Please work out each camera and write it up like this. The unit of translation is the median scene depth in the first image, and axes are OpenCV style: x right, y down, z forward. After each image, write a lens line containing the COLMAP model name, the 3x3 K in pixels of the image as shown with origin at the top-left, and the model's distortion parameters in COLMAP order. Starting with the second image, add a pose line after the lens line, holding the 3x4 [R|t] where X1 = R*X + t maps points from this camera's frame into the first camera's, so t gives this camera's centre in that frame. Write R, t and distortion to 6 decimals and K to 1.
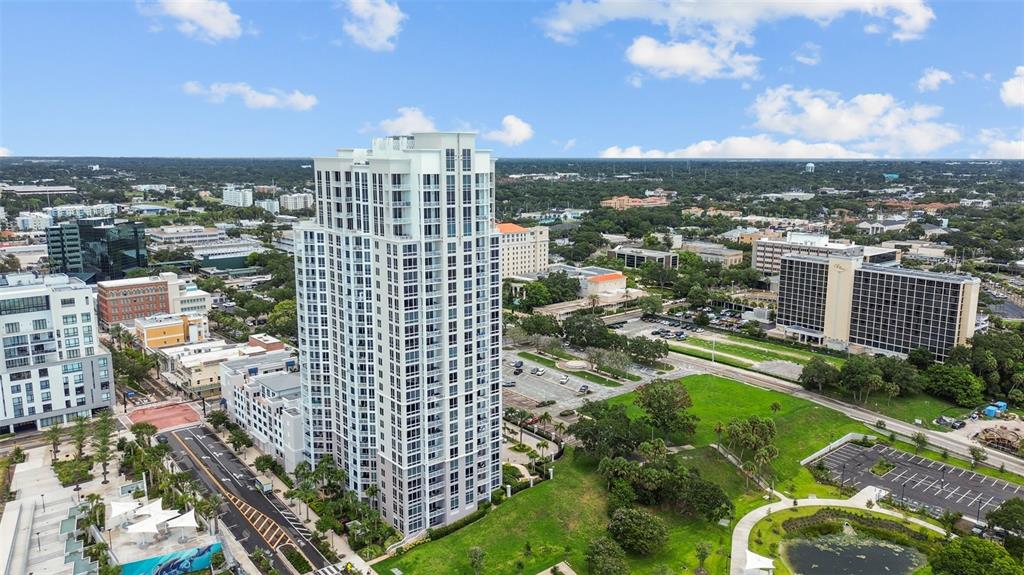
lens RADIAL K [[636.1, 0, 509.8], [0, 636.1, 295.9], [0, 0, 1]] dist [0.006869, -0.003347]
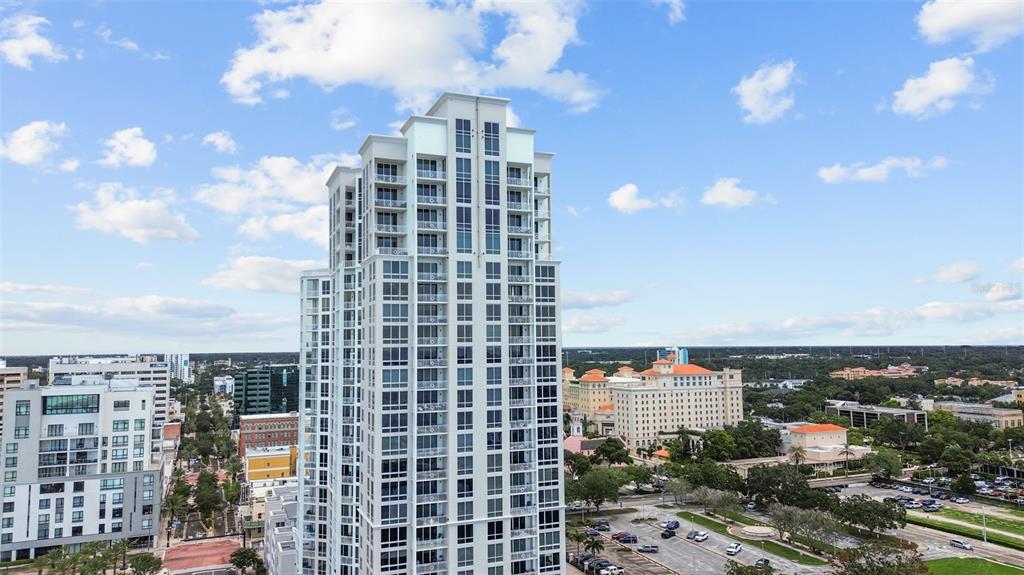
lens RADIAL K [[636.1, 0, 556.7], [0, 636.1, 319.7], [0, 0, 1]] dist [0.006869, -0.003347]
pose [[0.961291, -0.030466, -0.273846, 0.116320], [-0.041040, 0.966950, -0.251641, 0.088426], [0.272462, 0.253139, 0.928270, 0.310098]]
